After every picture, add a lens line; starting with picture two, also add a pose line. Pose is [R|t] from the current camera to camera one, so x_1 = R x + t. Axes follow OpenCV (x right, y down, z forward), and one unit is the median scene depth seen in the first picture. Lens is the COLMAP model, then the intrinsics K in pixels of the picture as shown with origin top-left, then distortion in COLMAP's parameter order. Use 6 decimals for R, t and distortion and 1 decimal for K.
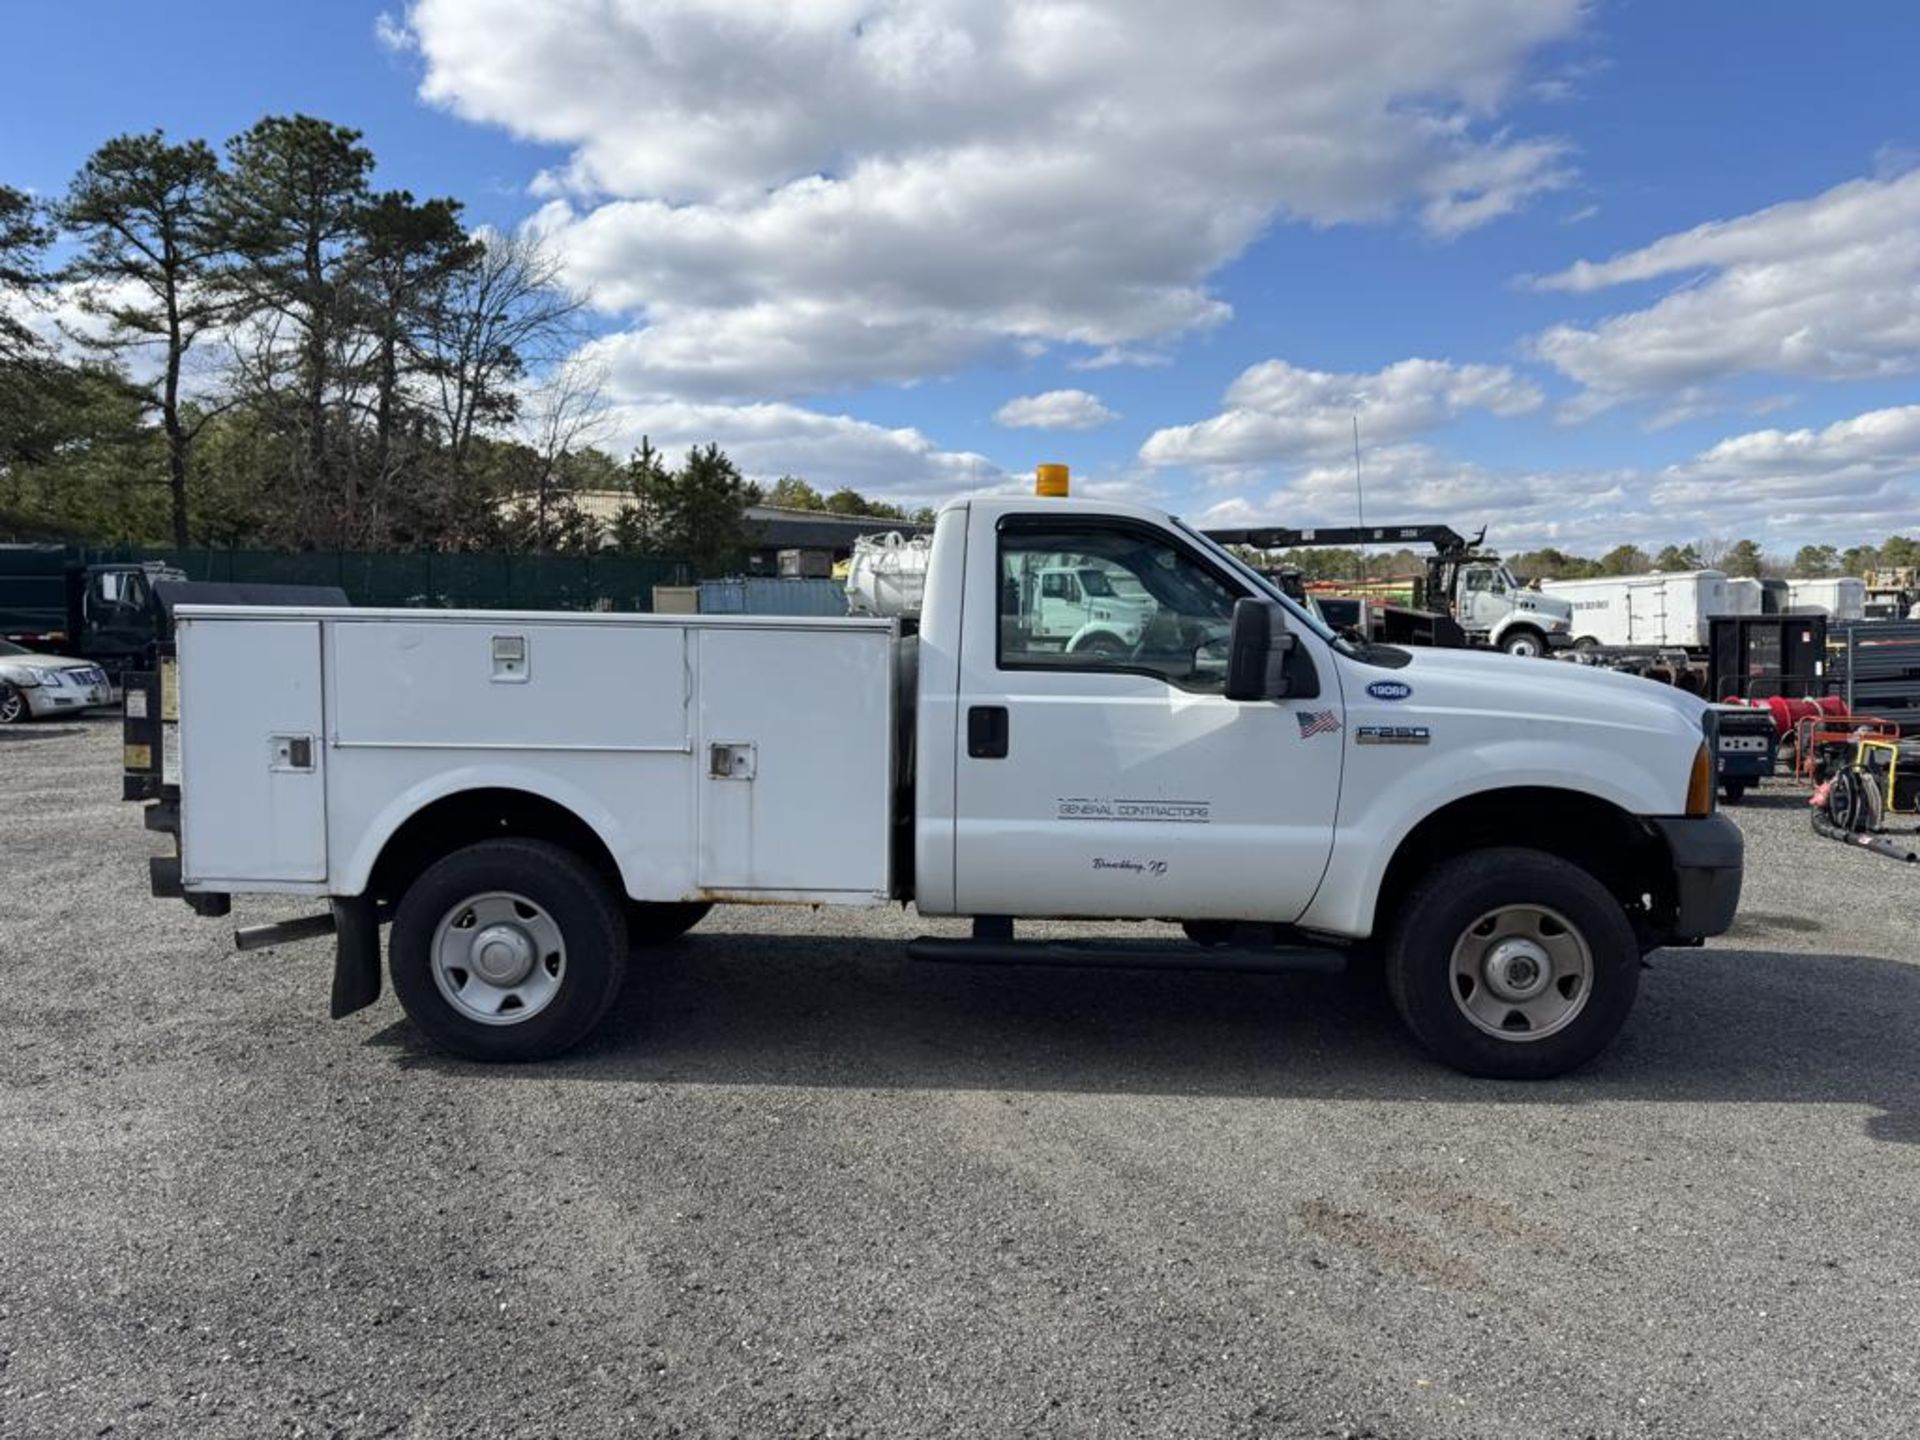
lens RADIAL K [[1334.5, 0, 950.2], [0, 1334.5, 742.8], [0, 0, 1]] dist [0.071008, -0.085078]
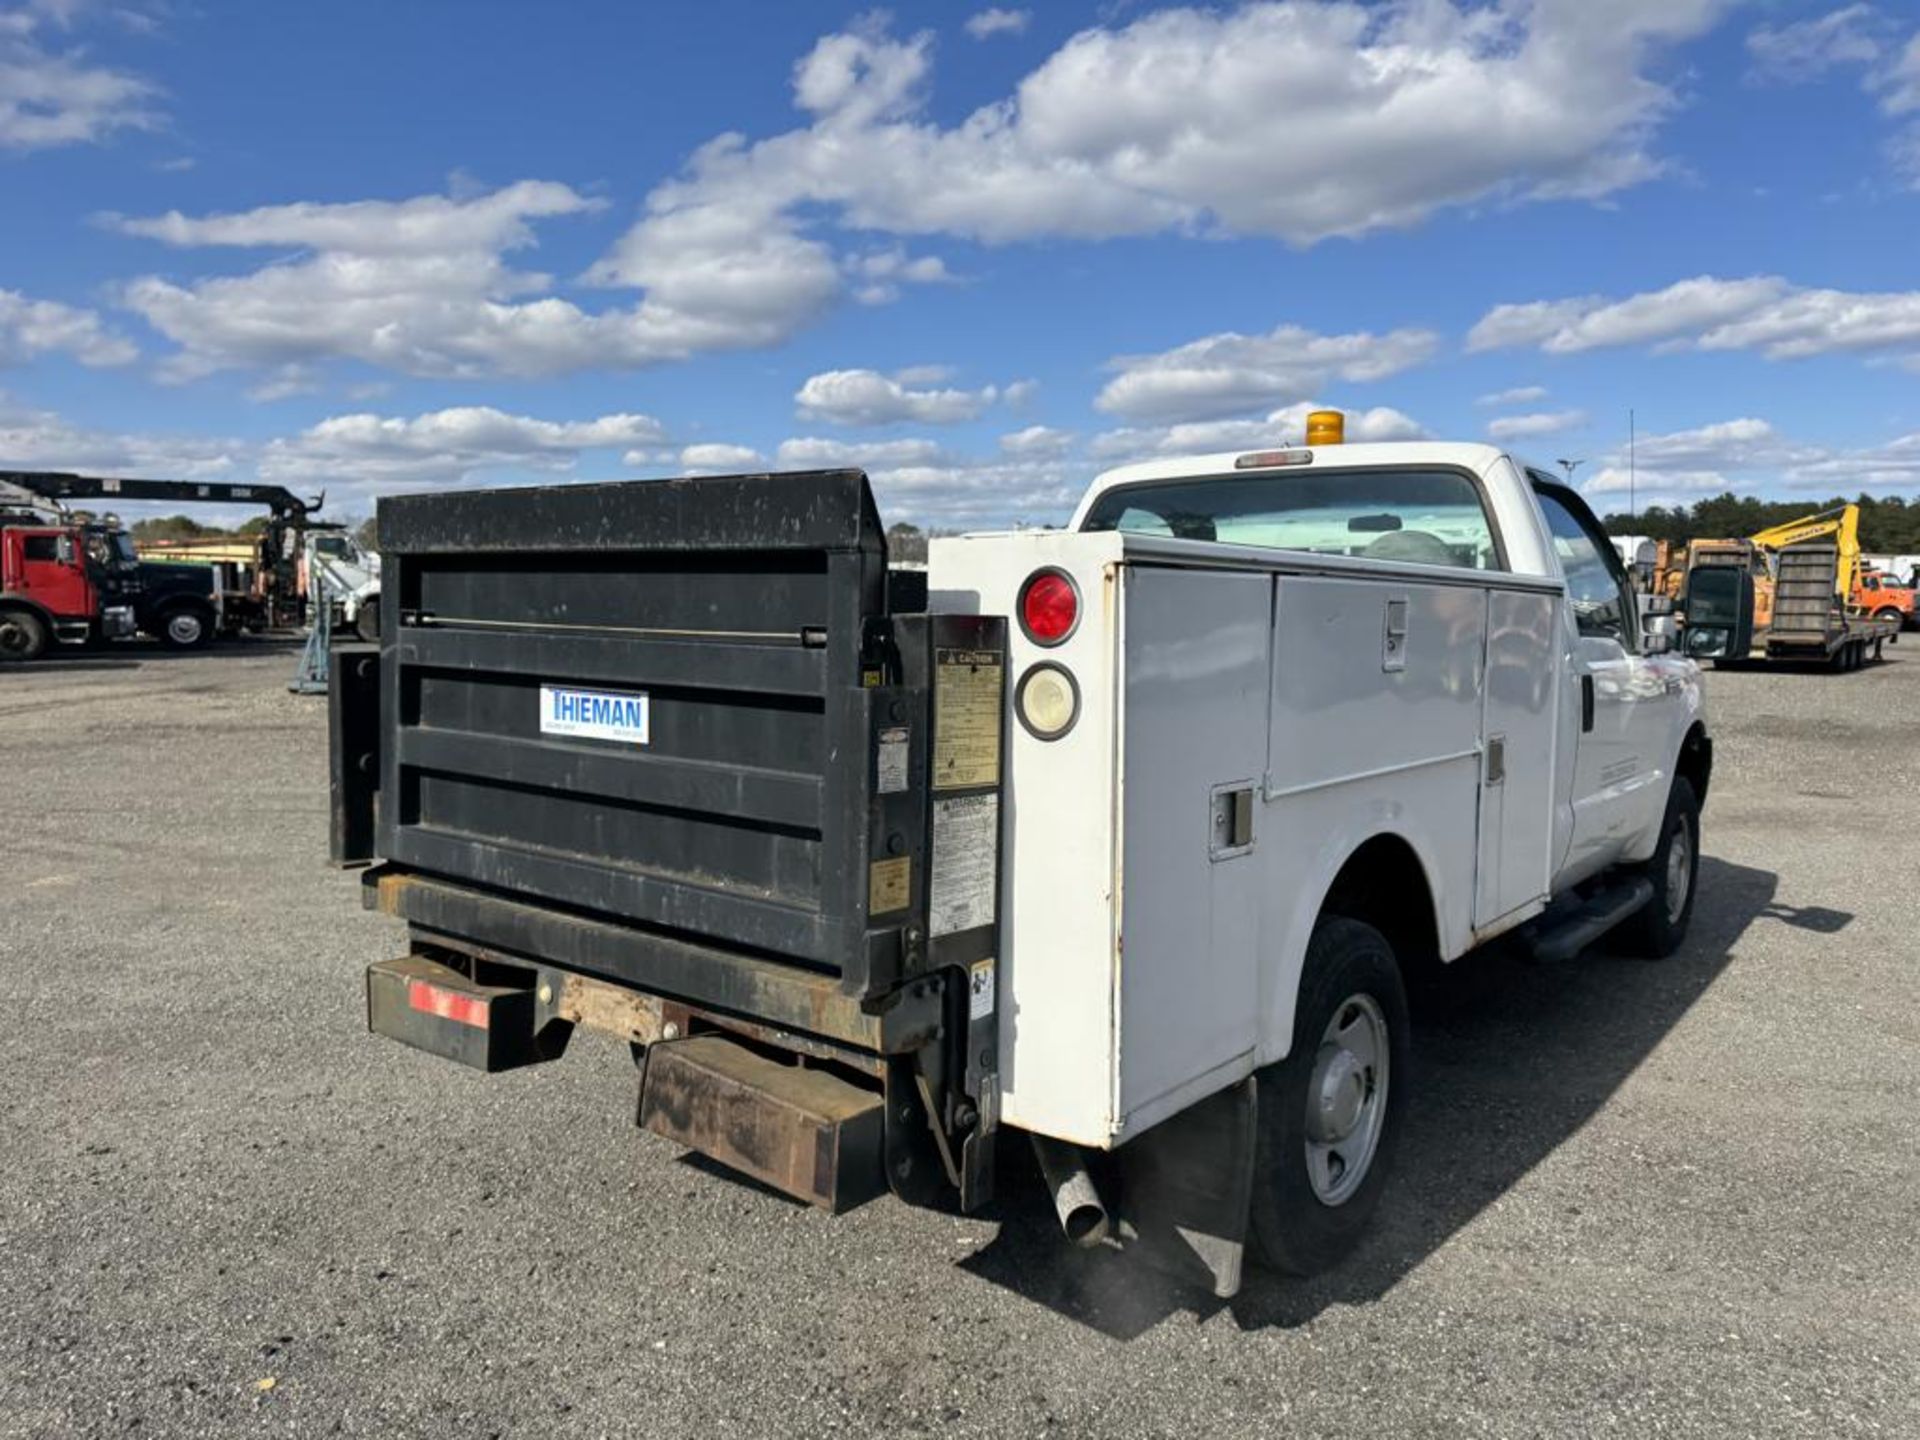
lens RADIAL K [[1357.1, 0, 951.6], [0, 1357.1, 725.5], [0, 0, 1]] dist [0.036653, -0.036774]
pose [[0.594692, -0.070368, 0.800868, -0.142061], [0.065525, 0.997090, 0.038952, -0.008406], [-0.801279, 0.029312, 0.597572, 0.111236]]
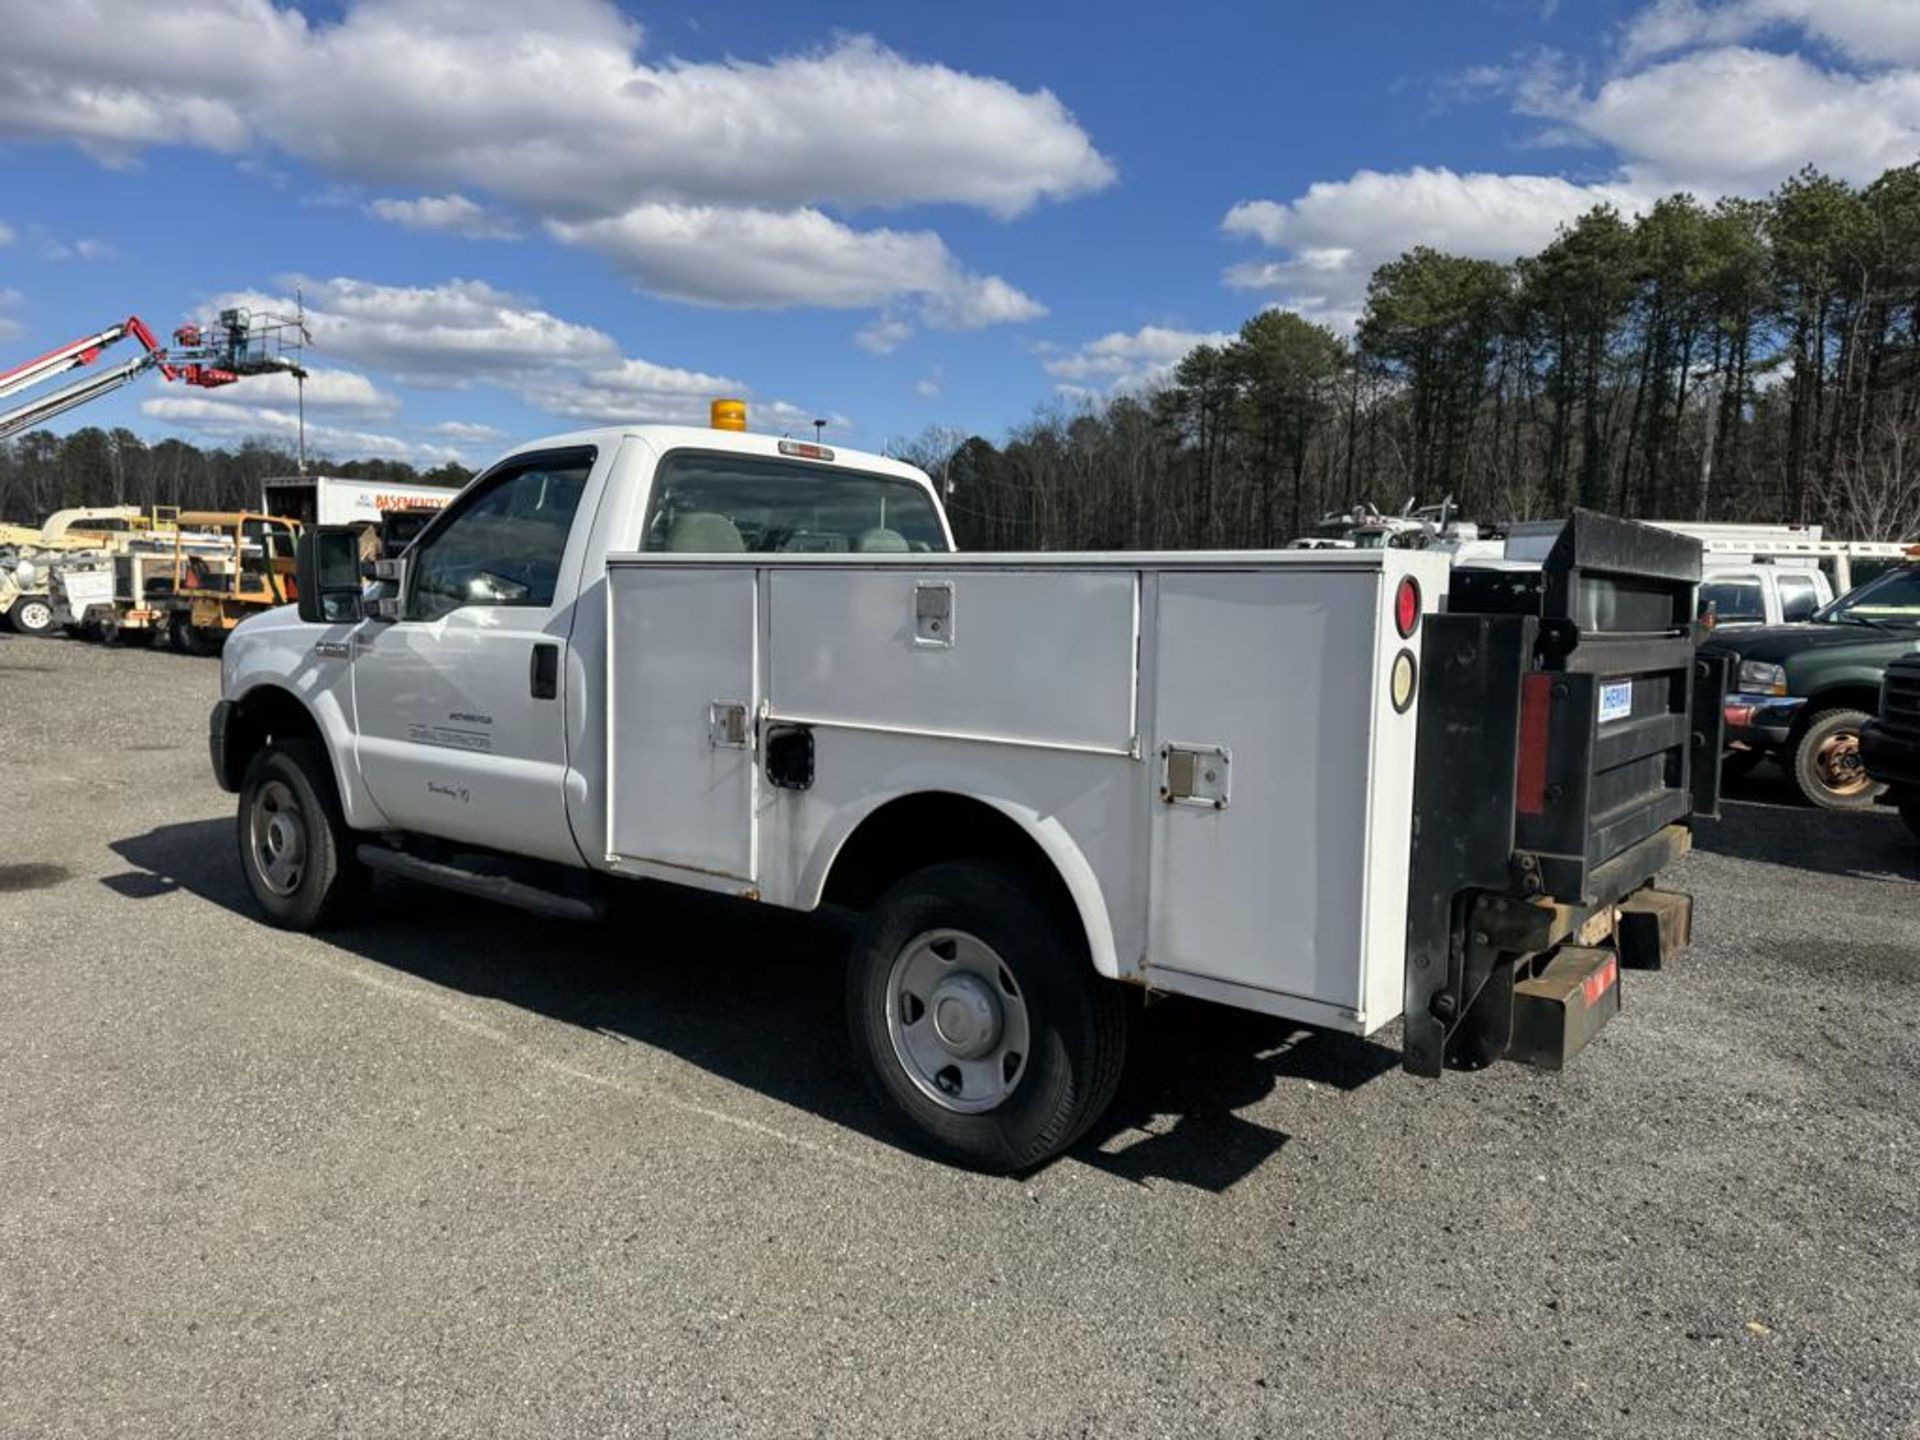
lens RADIAL K [[1363.0, 0, 960.0], [0, 1363.0, 720.0], [0, 0, 1]] dist [0.034758, -0.040149]
pose [[-0.809301, -0.084869, 0.581230, -0.110381], [0.019123, 0.985176, 0.170479, -0.025014], [-0.587082, 0.149084, -0.795681, 0.292348]]
